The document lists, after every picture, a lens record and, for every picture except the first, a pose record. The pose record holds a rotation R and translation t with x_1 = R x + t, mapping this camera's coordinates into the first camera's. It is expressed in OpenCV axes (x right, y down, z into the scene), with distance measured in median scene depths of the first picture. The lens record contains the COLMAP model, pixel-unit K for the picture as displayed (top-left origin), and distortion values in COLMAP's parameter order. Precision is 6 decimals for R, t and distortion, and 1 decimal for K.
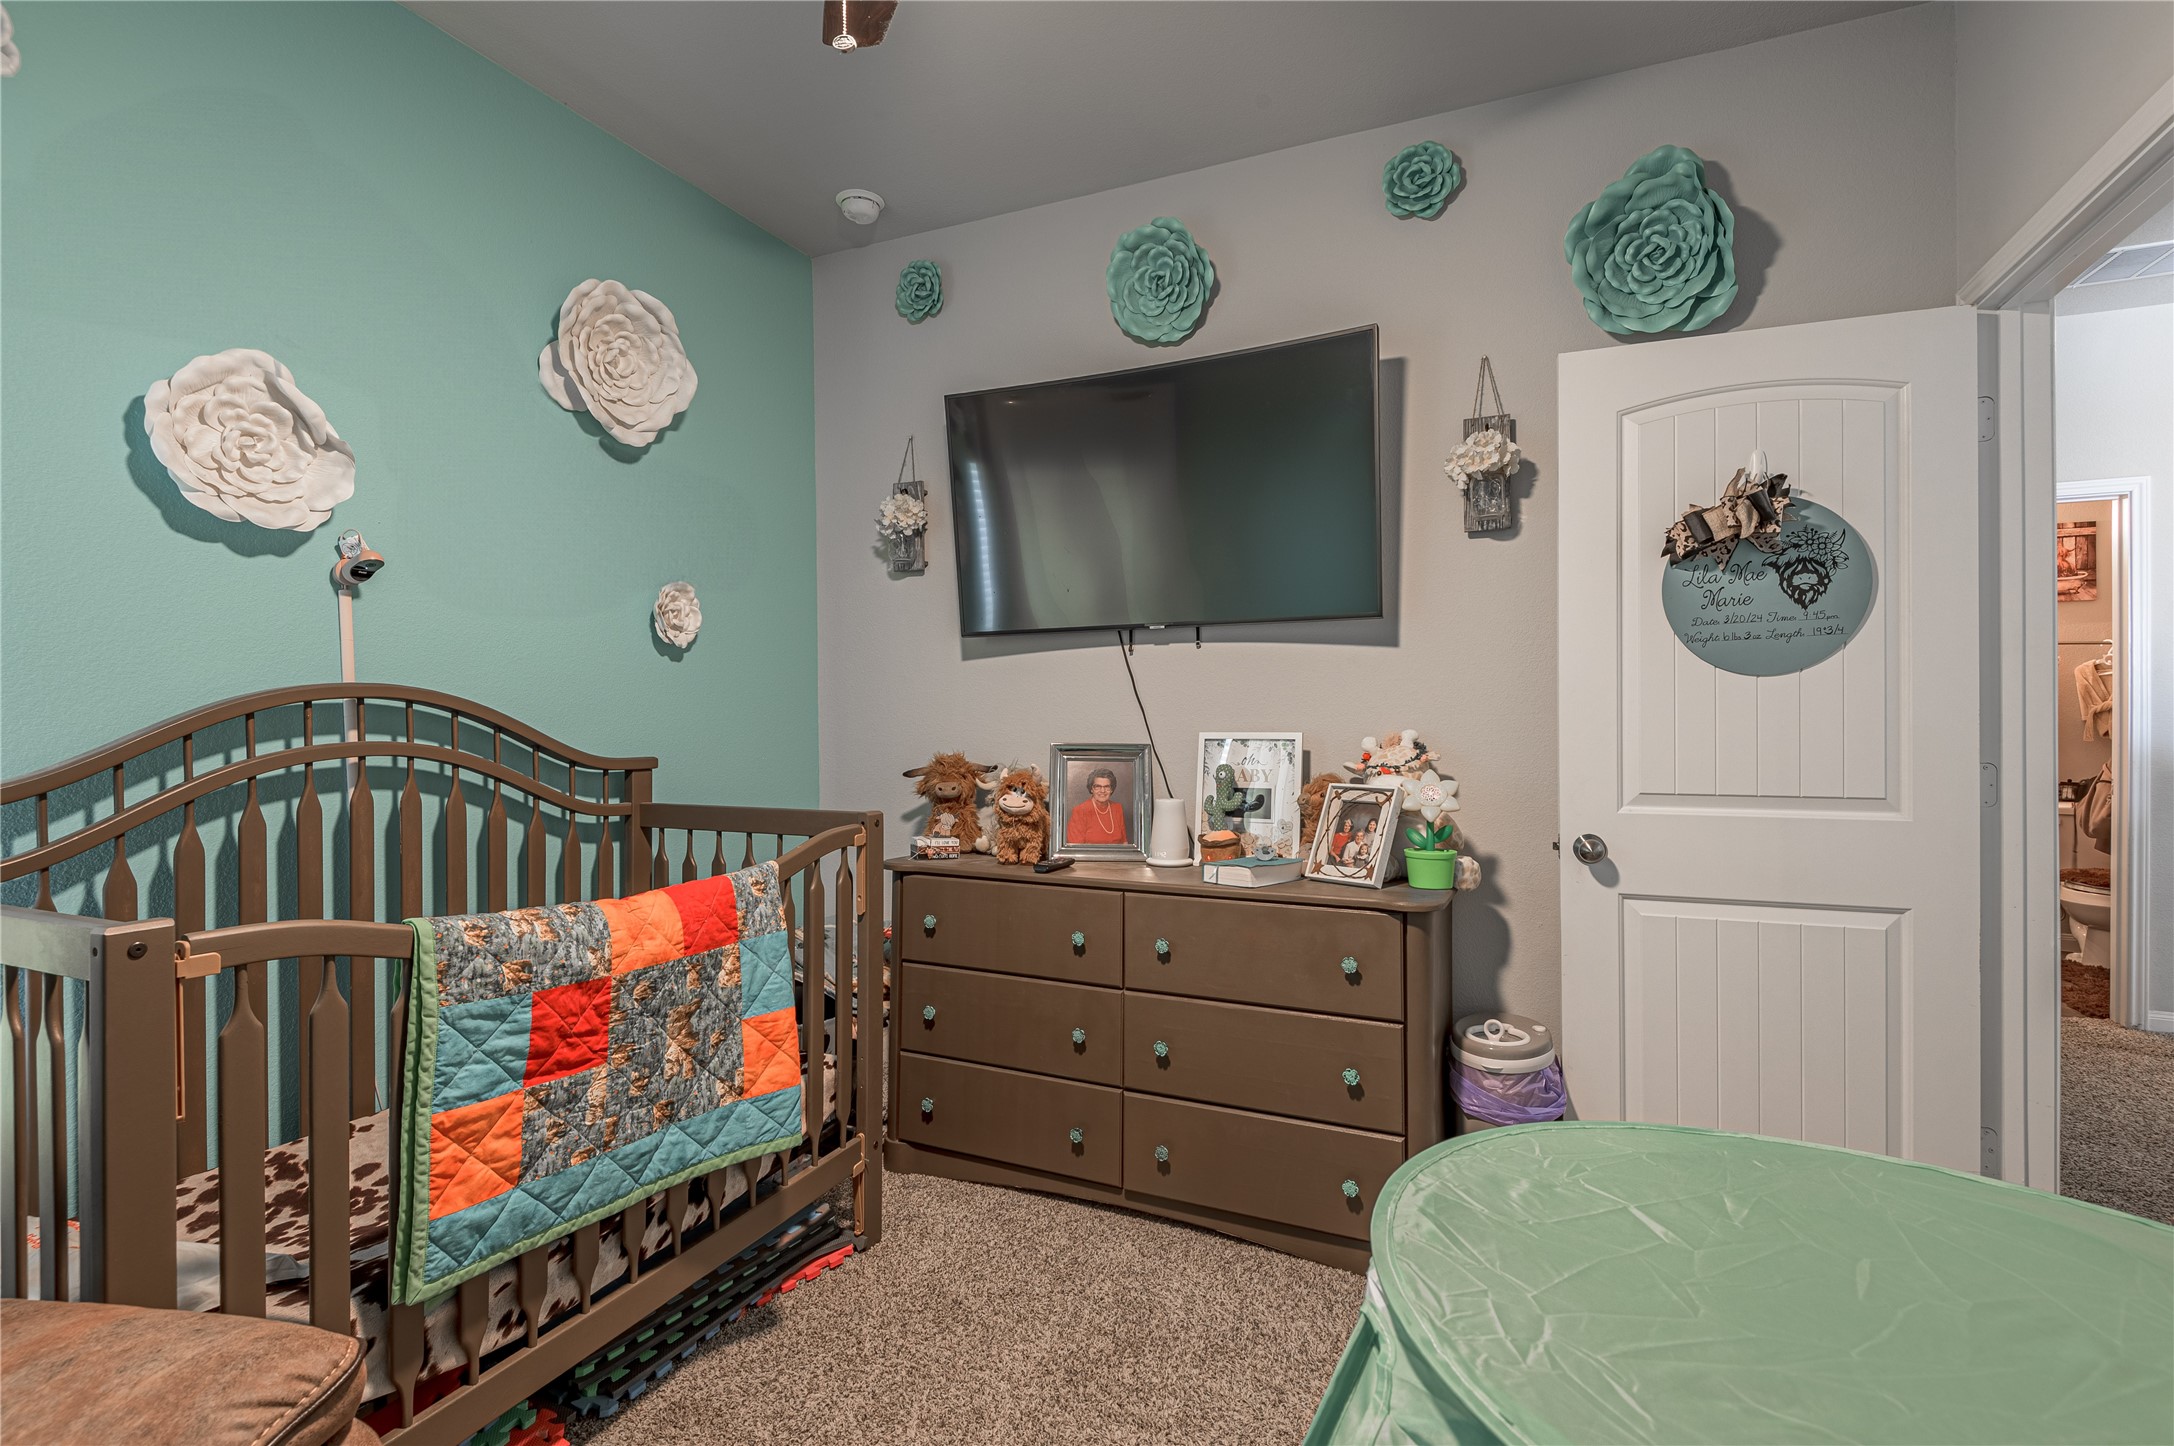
lens RADIAL K [[1004.1, 0, 1081.0], [0, 1004.1, 718.8], [0, 0, 1]] dist [-0.016917, -0.005216]
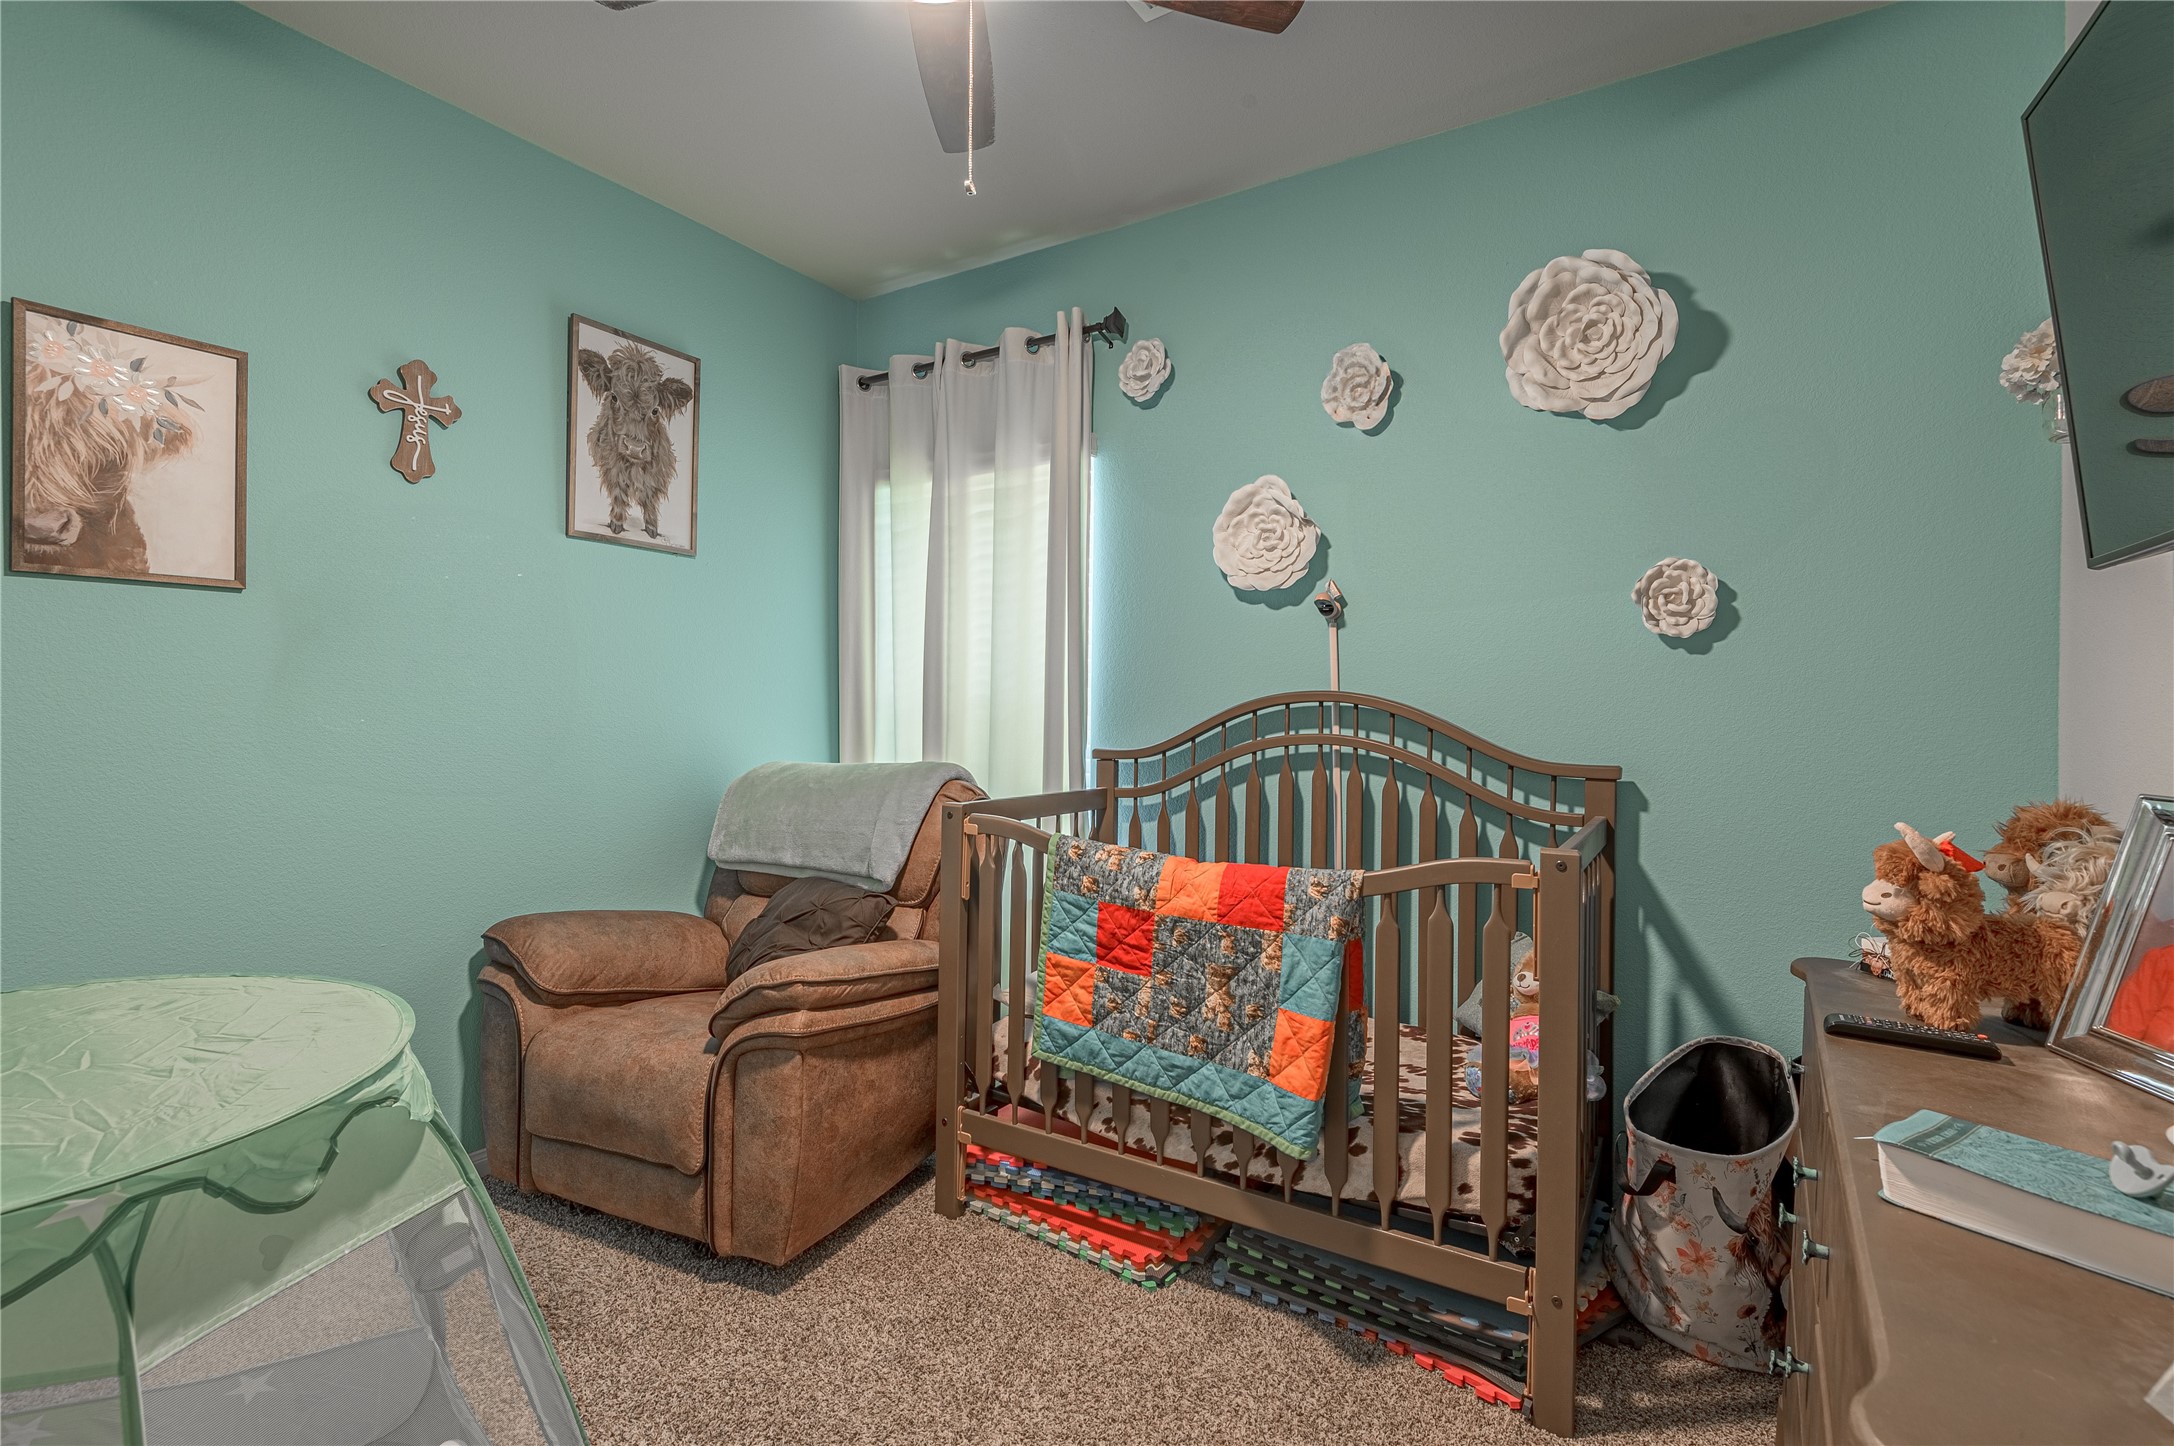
lens RADIAL K [[1004.1, 0, 1084.2], [0, 1004.1, 712.7], [0, 0, 1]] dist [-0.016917, -0.005216]
pose [[-0.169127, -0.000210, -0.985594, 0.795556], [-0.015225, 0.999881, 0.002400, -0.005548], [0.985477, 0.015412, -0.169111, 1.069440]]
